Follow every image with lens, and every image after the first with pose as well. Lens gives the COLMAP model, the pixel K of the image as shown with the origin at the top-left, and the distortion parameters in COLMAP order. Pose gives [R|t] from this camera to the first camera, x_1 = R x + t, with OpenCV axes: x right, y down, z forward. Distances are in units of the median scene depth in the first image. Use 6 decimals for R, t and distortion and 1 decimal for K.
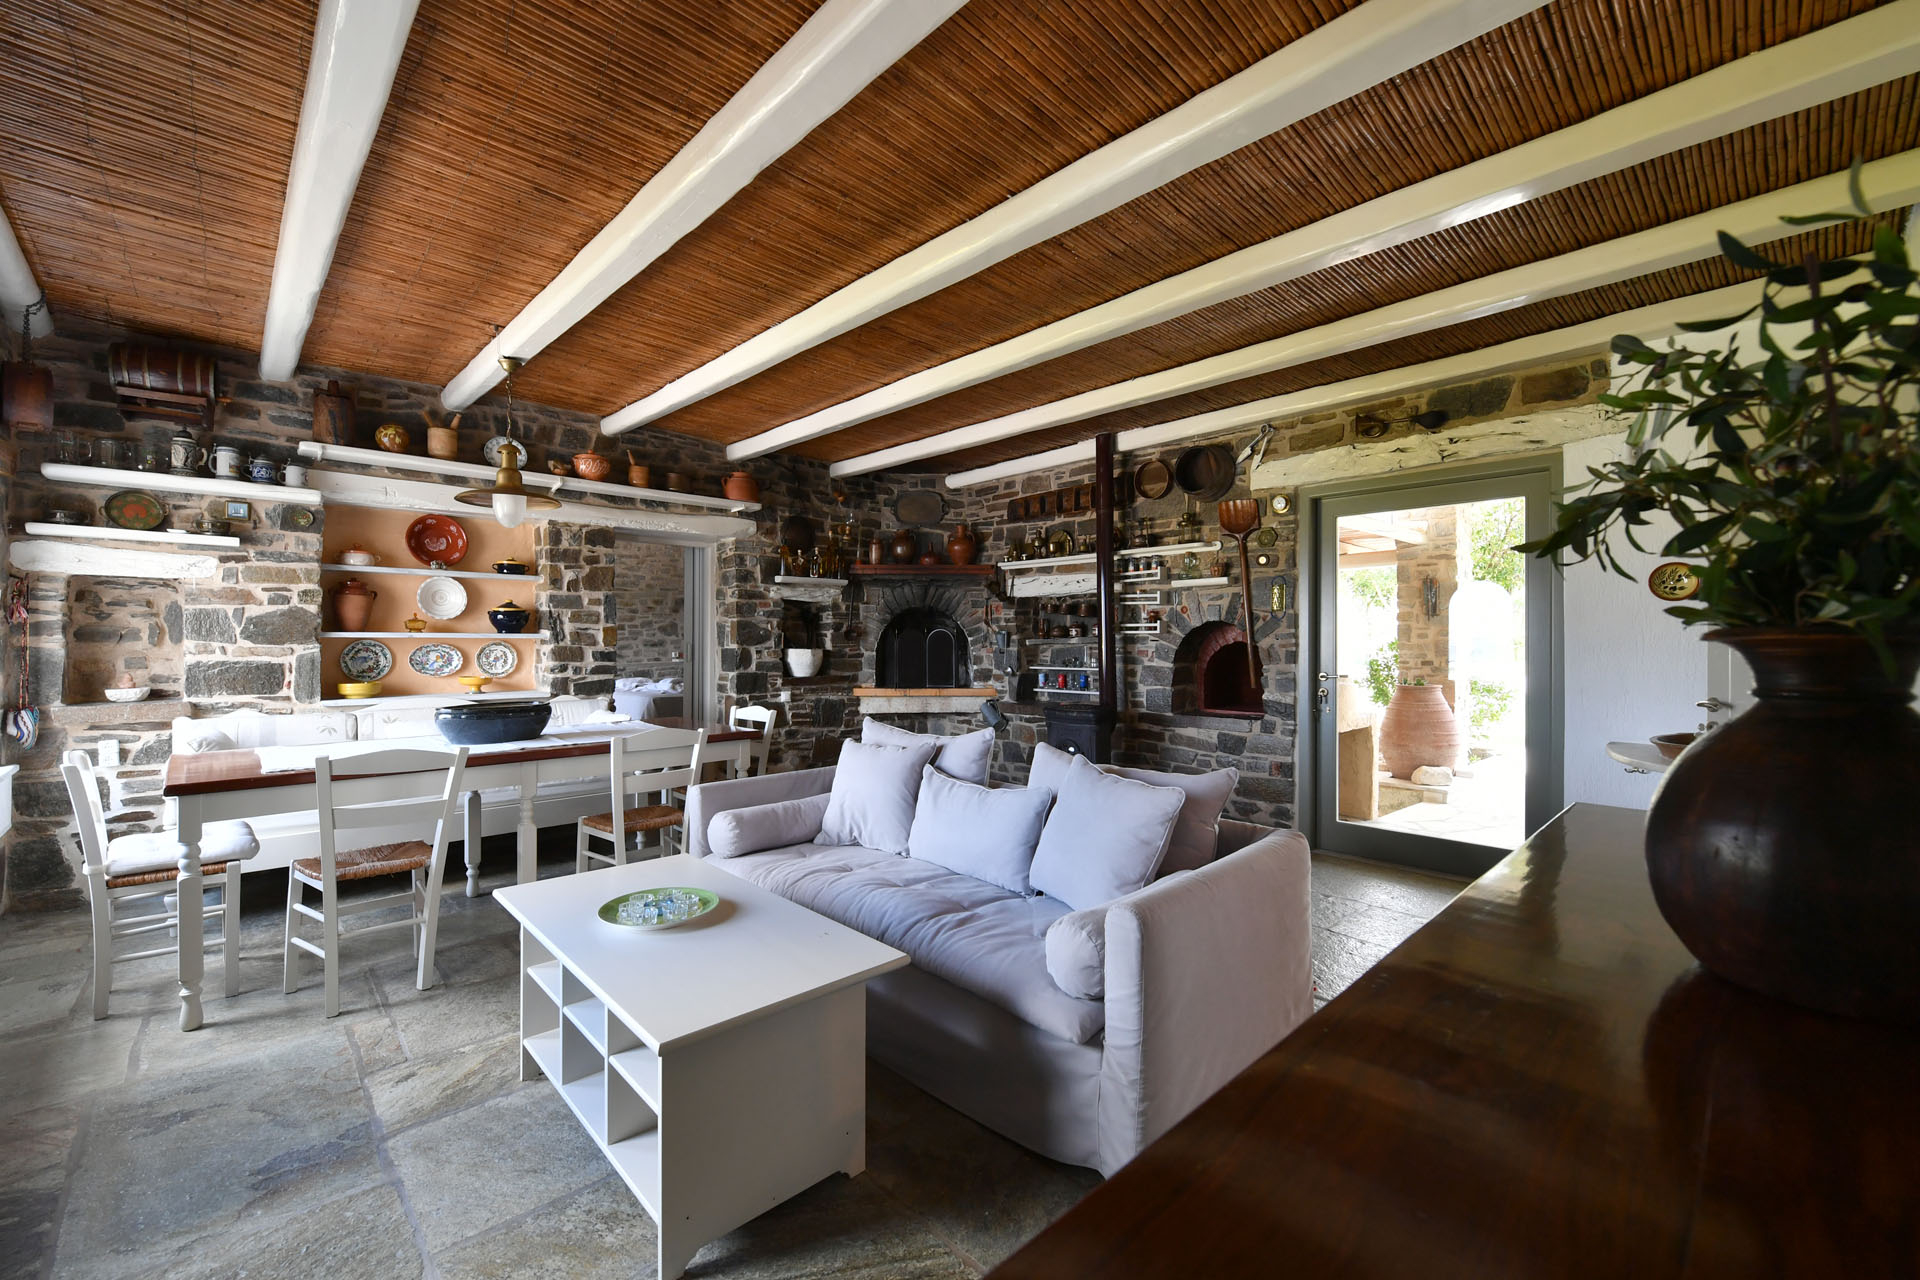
lens RADIAL K [[762.3, 0, 963.1], [0, 762.3, 637.7], [0, 0, 1]] dist [0.002899, 0.000307]
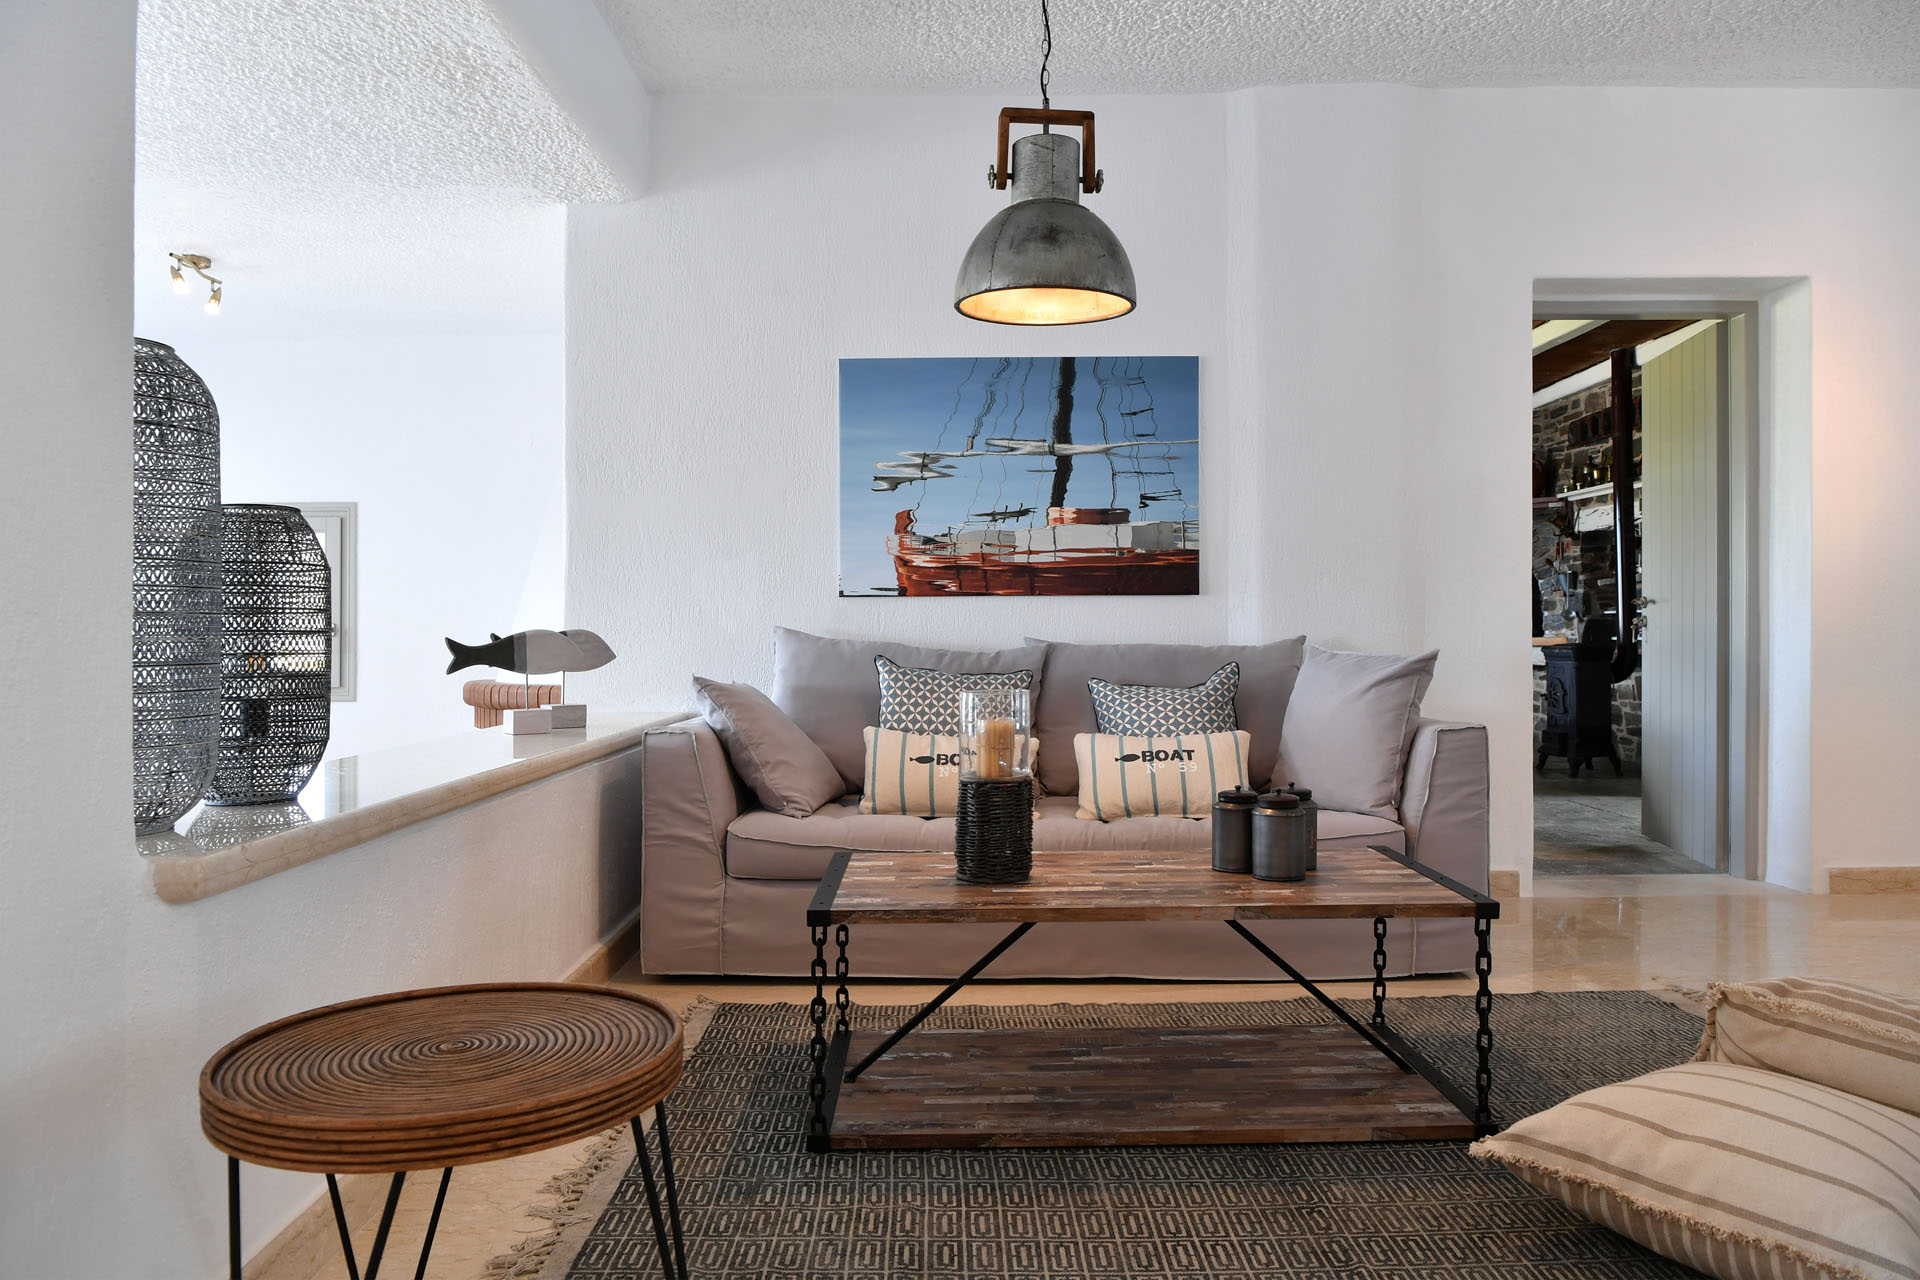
lens RADIAL K [[1314.7, 0, 954.1], [0, 1314.7, 640.7], [0, 0, 1]] dist [-0.010260, 0.000941]
pose [[0.717117, 0.013355, -0.696825, 0.757459], [-0.002393, 0.999858, 0.016700, 0.061001], [0.696949, -0.010308, 0.717047, -0.732692]]
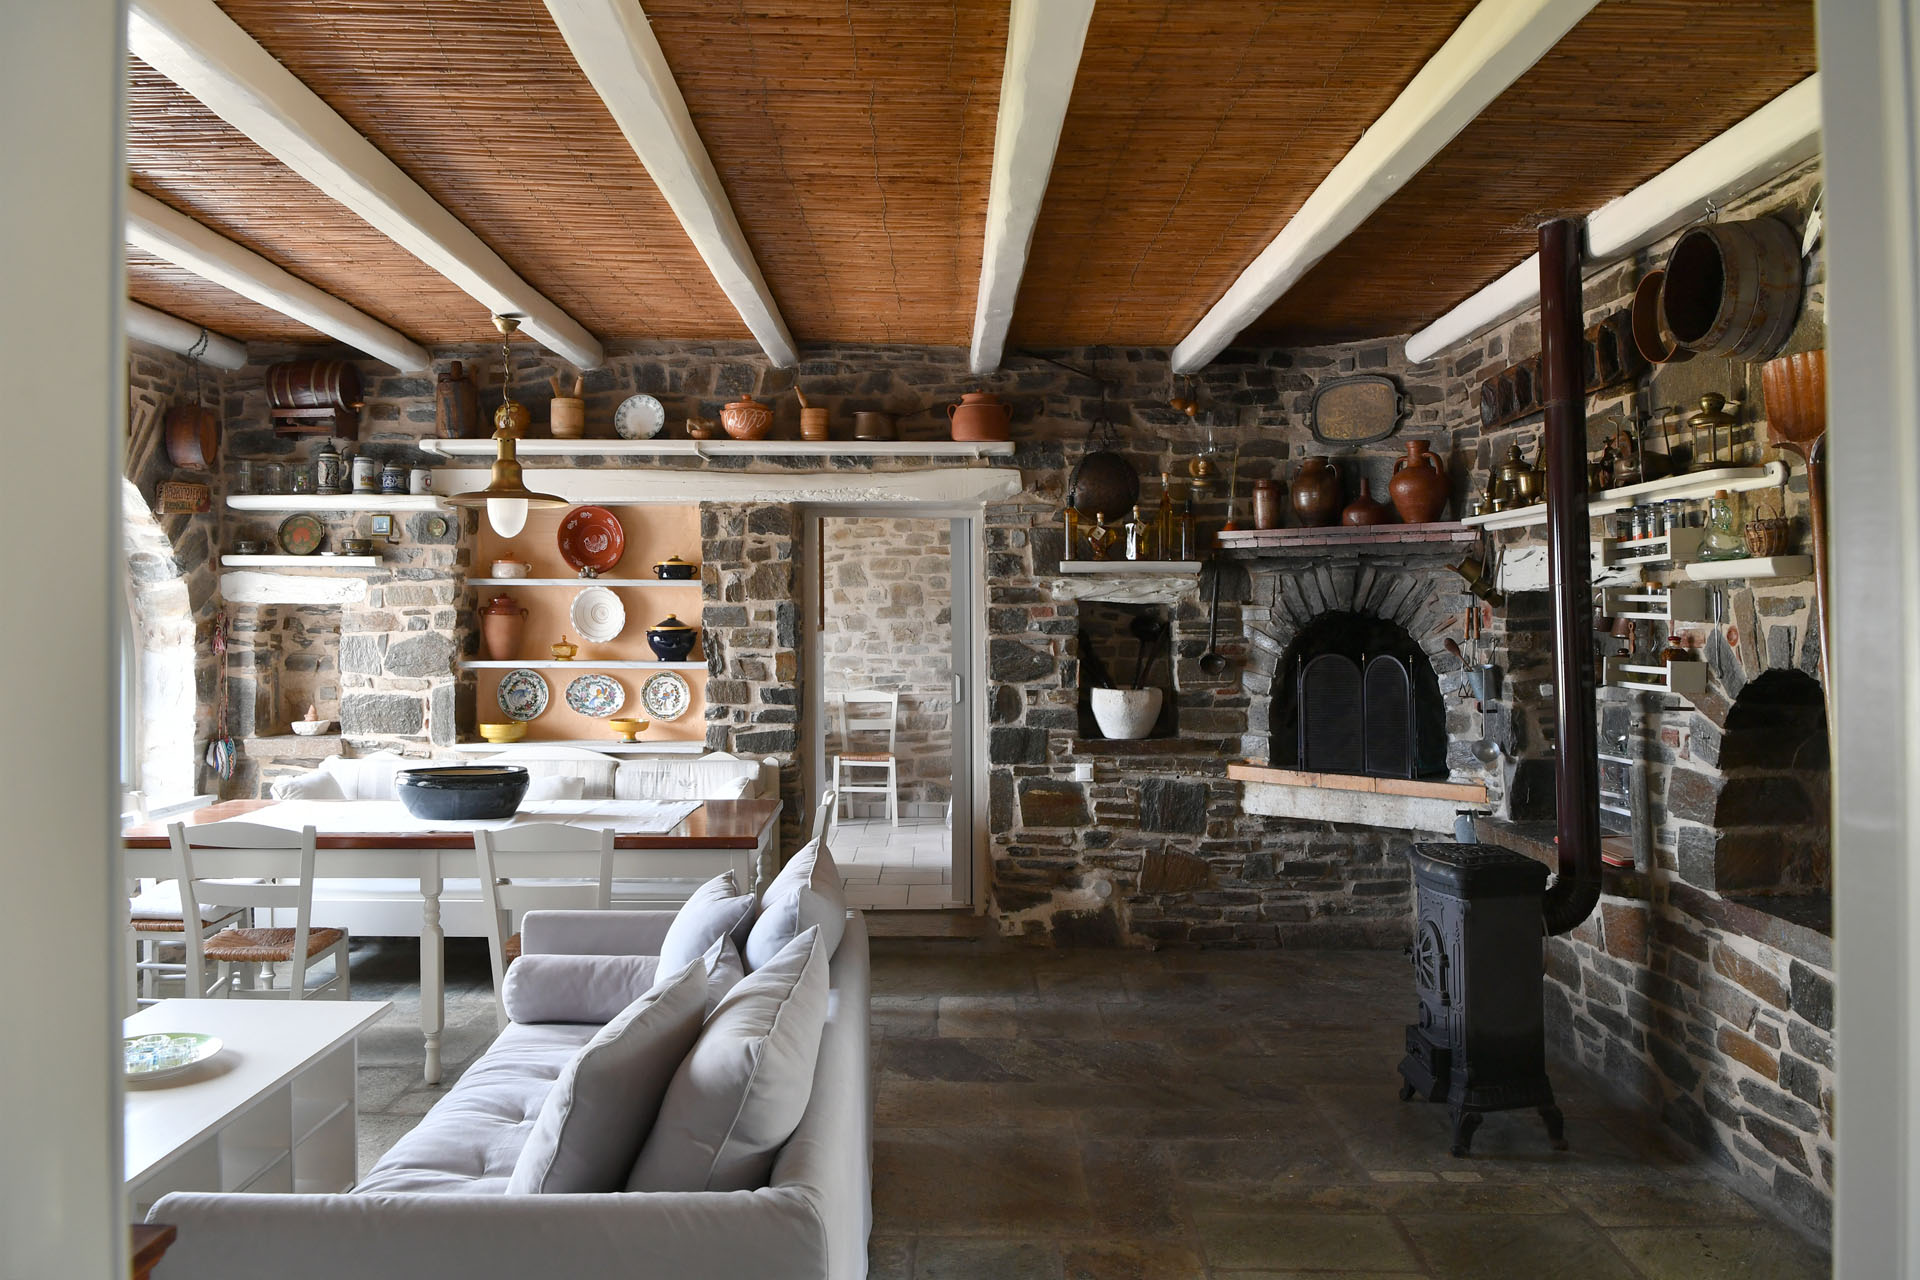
lens RADIAL K [[1438.6, 0, 972.1], [0, 1438.6, 601.5], [0, 0, 1]] dist [-0.019198, 0.000673]
pose [[0.732516, -0.004745, -0.680733, 0.524772], [-0.000383, 0.999973, -0.007383, -0.050710], [0.680750, 0.005669, 0.732494, 0.193167]]
